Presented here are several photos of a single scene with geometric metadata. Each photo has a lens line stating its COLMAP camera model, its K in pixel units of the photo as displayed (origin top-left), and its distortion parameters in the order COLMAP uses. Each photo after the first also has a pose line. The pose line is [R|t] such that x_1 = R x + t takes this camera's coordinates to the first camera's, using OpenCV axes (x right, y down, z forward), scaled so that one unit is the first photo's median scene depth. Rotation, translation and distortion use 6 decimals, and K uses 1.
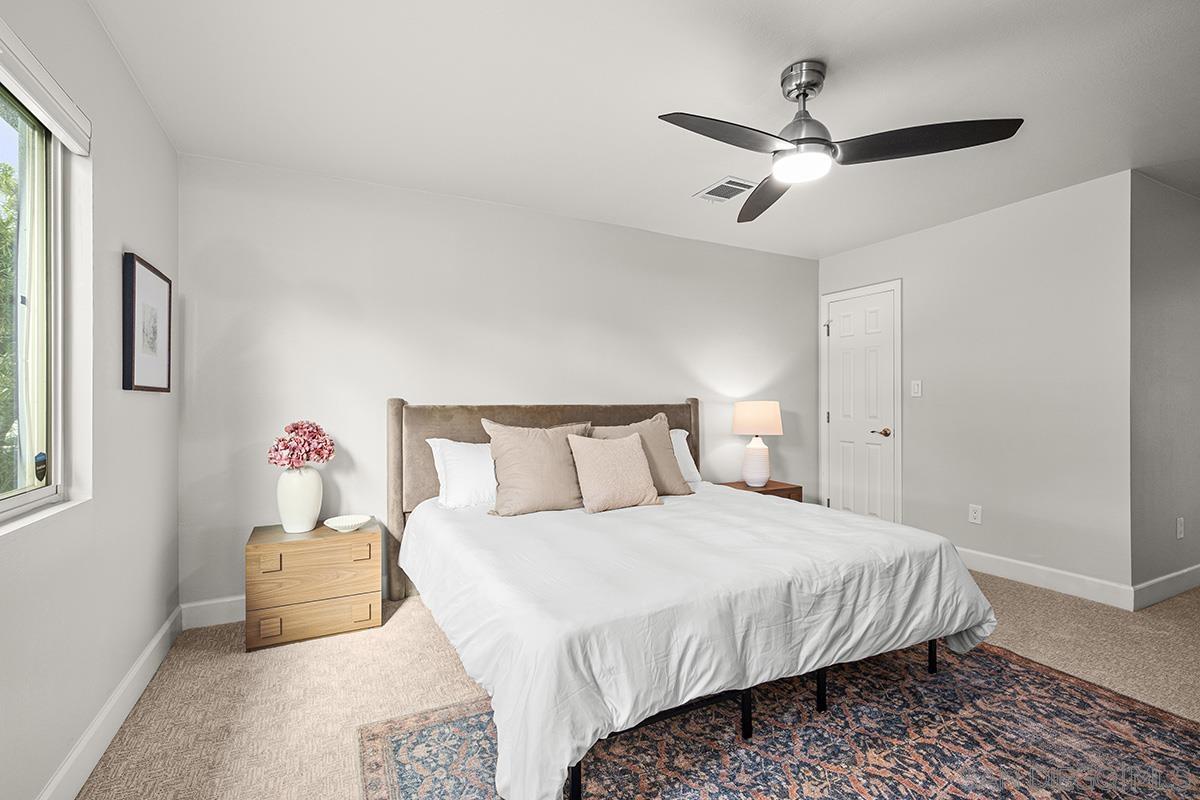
lens RADIAL K [[535.2, 0, 599.7], [0, 535.2, 399.9], [0, 0, 1]] dist [0.002244, 0.000092]
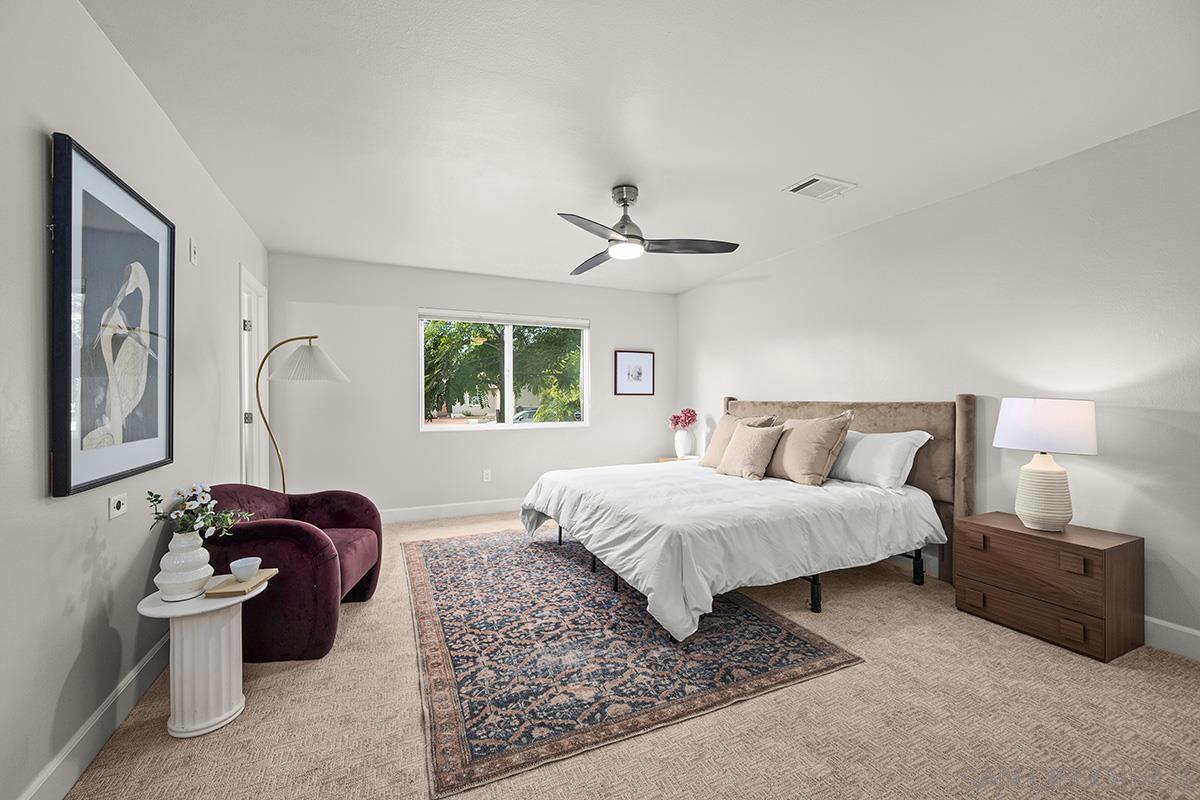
lens RADIAL K [[470.3, 0, 603.9], [0, 470.3, 401.1], [0, 0, 1]] dist [0.002291, -0.000531]
pose [[-0.028576, 0.006627, -0.999570, 1.812593], [0.005284, 0.999965, 0.006479, -0.001777], [0.999578, -0.005096, -0.028610, 1.000325]]
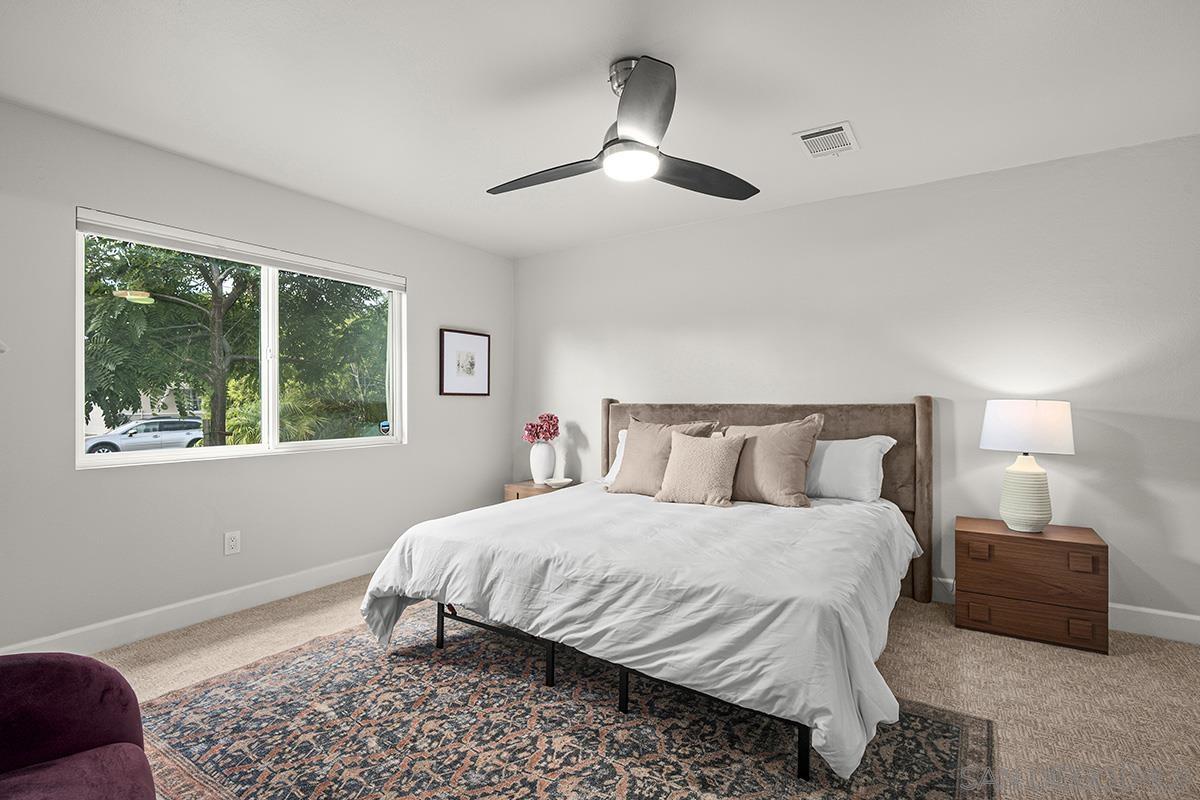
lens RADIAL K [[557.5, 0, 601.5], [0, 557.5, 401.7], [0, 0, 1]] dist [0.000793, 0.000385]
pose [[0.506146, 0.001444, -0.862446, 1.273763], [0.002298, 0.999993, 0.003023, 0.001879], [0.862445, -0.003512, 0.506139, 0.440862]]
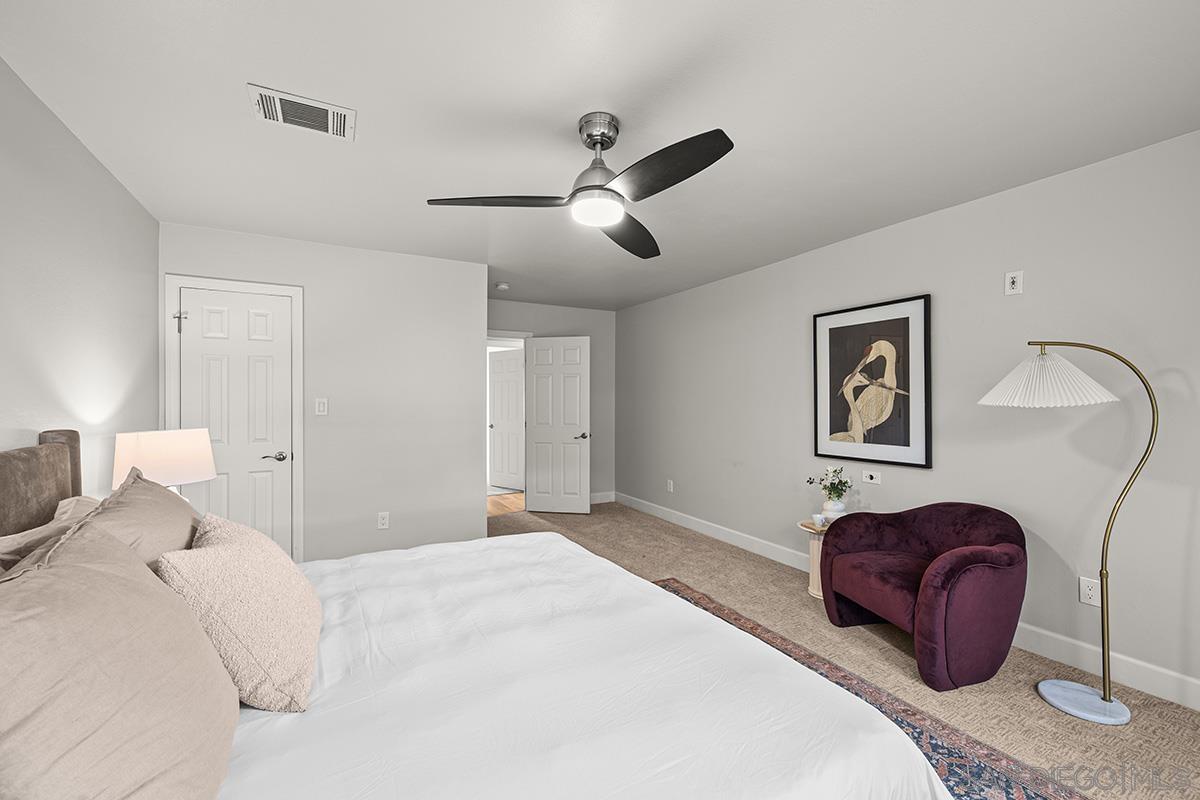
lens RADIAL K [[511.1, 0, 589.8], [0, 511.1, 397.3], [0, 0, 1]] dist [0.000184, -0.000682]
pose [[-0.017835, 0.006312, 0.999821, -0.655141], [-0.001673, 0.999978, -0.006342, -0.065811], [-0.999840, -0.001786, -0.017824, 1.068017]]
